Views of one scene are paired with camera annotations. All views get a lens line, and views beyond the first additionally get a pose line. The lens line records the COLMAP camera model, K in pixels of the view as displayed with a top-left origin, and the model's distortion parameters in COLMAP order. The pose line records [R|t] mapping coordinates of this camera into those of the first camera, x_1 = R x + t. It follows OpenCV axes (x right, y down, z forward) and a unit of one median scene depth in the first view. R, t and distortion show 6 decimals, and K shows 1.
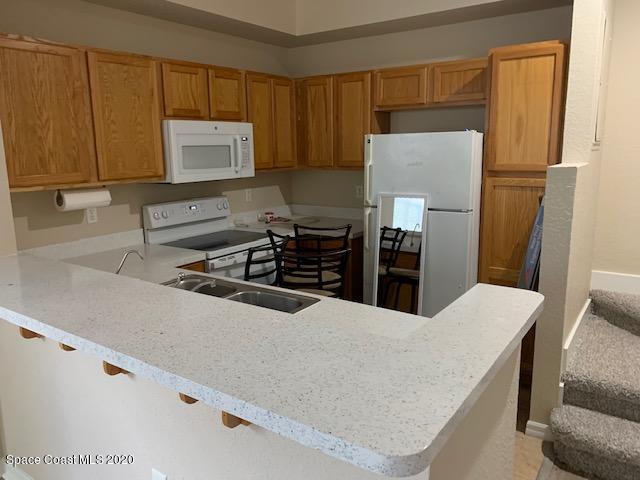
lens RADIAL K [[490.4, 0, 319.5], [0, 490.4, 246.1], [0, 0, 1]] dist [0.016615, -0.020255]
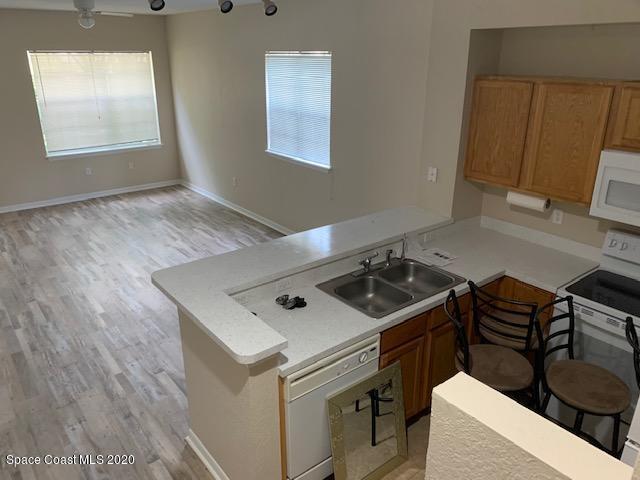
lens RADIAL K [[490.4, 0, 321.9], [0, 490.4, 237.8], [0, 0, 1]] dist [0.016615, -0.020255]
pose [[-0.285647, 0.347551, -0.893092, 0.724492], [-0.194634, 0.891459, 0.409167, -0.376724], [0.938362, 0.290704, -0.186998, 0.702060]]
